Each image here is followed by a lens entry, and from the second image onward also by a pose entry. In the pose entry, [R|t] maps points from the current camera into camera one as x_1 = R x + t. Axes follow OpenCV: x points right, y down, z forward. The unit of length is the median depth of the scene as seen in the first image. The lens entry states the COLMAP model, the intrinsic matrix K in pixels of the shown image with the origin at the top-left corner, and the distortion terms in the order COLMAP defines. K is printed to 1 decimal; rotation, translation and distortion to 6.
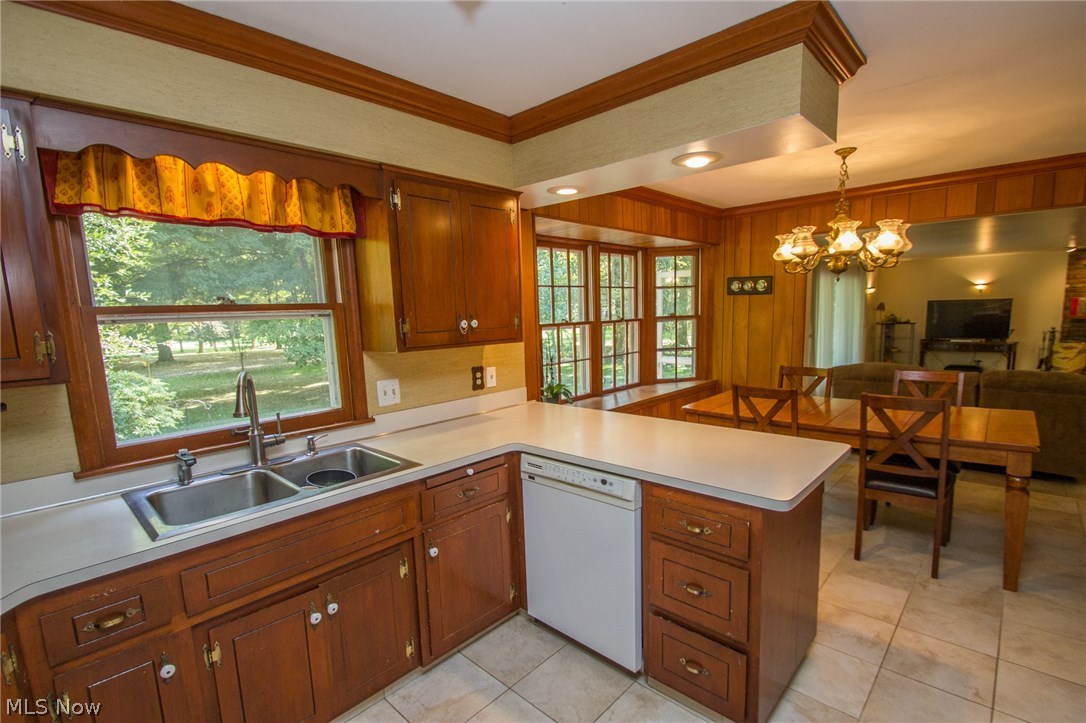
lens RADIAL K [[500.6, 0, 543.8], [0, 500.6, 377.0], [0, 0, 1]] dist [-0.000447, 0.000052]
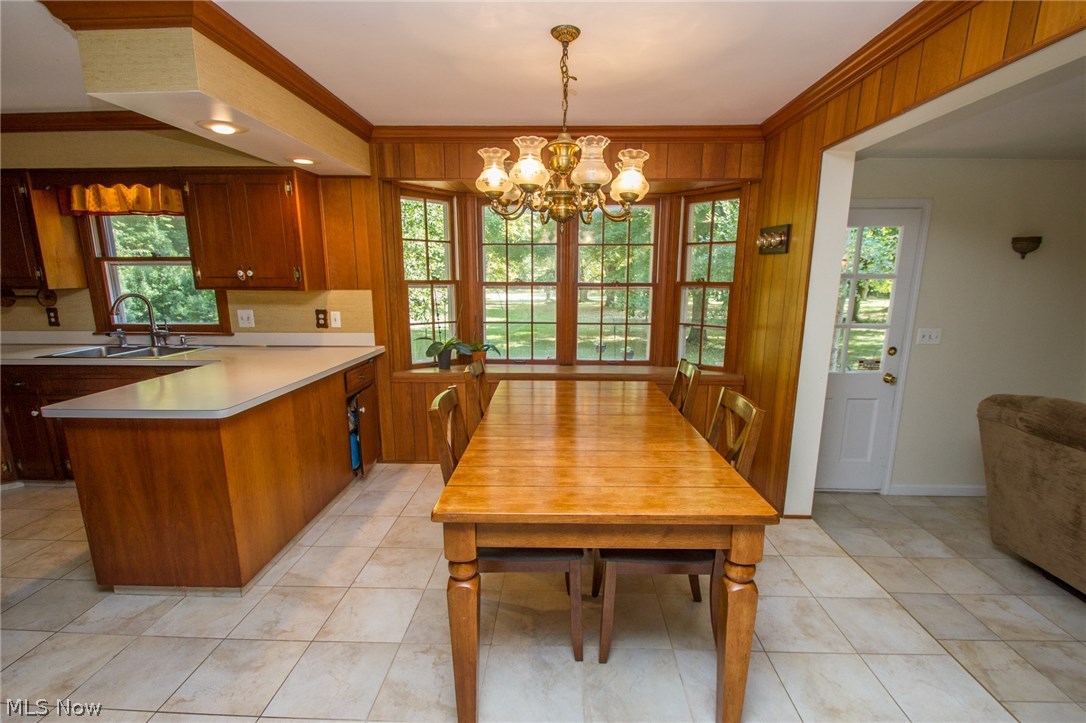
lens RADIAL K [[524.9, 0, 543.1], [0, 524.9, 383.8], [0, 0, 1]] dist [-0.024883, 0.000086]
pose [[0.647322, 0.202736, -0.734760, 1.215269], [-0.129484, 0.979216, 0.156112, -0.113581], [0.751138, -0.005915, 0.660119, 0.554980]]
